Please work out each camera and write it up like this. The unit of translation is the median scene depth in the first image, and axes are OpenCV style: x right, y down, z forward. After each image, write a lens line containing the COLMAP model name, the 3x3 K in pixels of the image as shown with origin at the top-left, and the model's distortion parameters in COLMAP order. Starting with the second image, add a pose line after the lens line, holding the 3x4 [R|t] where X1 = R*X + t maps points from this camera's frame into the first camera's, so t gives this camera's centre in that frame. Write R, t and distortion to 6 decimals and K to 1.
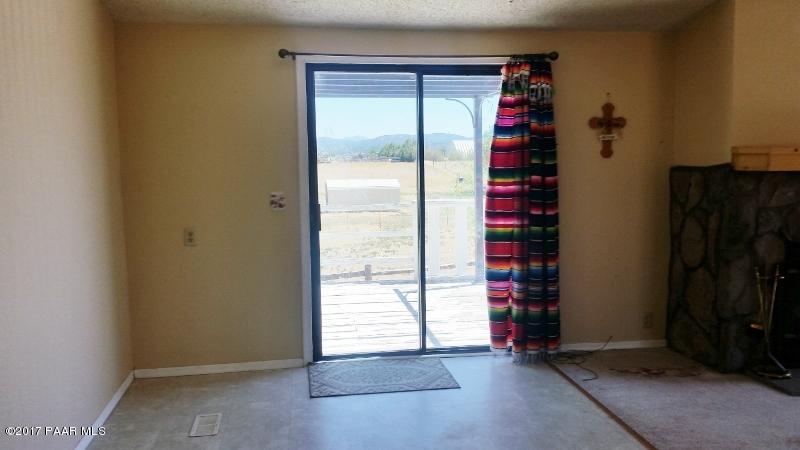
lens RADIAL K [[657.8, 0, 400.0], [0, 657.8, 225.0], [0, 0, 1]] dist [0.168356, -0.322215]
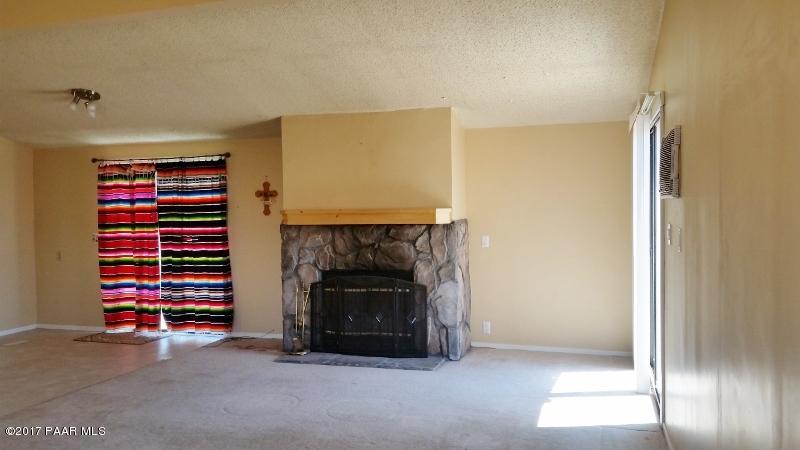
lens RADIAL K [[657.8, 0, 400.0], [0, 657.8, 225.0], [0, 0, 1]] dist [0.168356, -0.322215]
pose [[0.898672, 0.007557, -0.438555, 1.352951], [-0.040006, 0.997096, -0.064798, 0.012571], [0.436792, 0.075777, 0.896365, -0.294657]]
